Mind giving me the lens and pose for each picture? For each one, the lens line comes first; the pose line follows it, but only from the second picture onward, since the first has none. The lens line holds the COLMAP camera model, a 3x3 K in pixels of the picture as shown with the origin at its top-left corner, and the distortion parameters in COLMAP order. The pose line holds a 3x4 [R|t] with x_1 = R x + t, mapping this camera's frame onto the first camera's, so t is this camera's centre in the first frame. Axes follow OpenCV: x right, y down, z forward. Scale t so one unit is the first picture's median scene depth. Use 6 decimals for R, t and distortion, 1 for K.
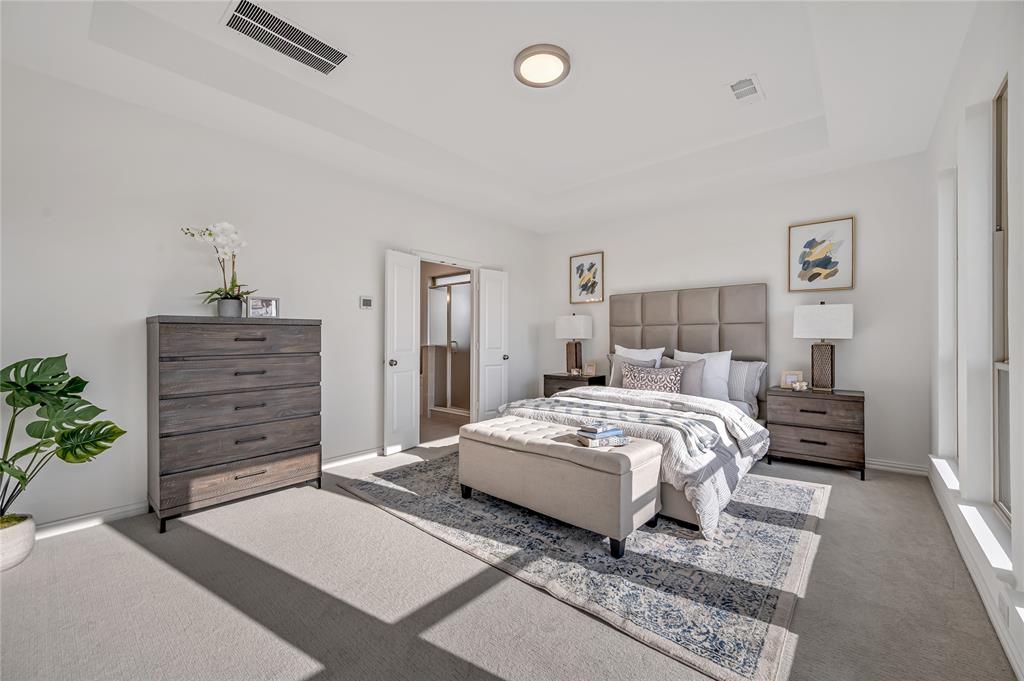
lens RADIAL K [[400.6, 0, 508.4], [0, 400.6, 337.0], [0, 0, 1]] dist [0.000451, -0.000148]
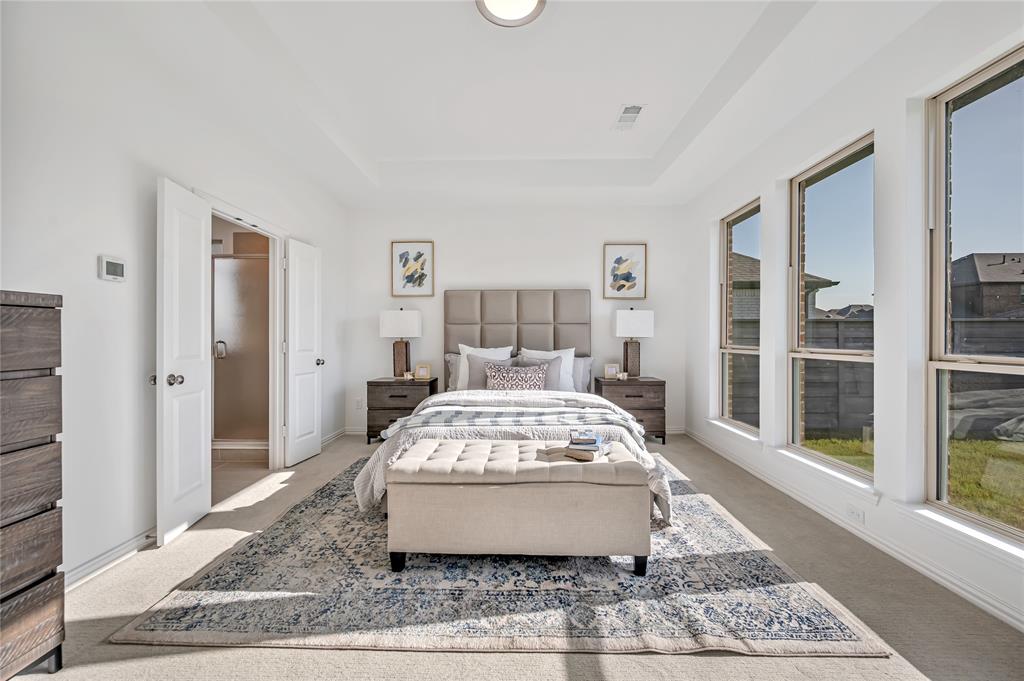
lens RADIAL K [[400.6, 0, 506.8], [0, 400.6, 339.8], [0, 0, 1]] dist [0.000451, -0.000148]
pose [[0.766477, -0.004204, 0.642258, -0.326299], [-0.002694, 0.999949, 0.009760, 0.000836], [-0.642266, -0.009211, 0.766427, 0.291571]]
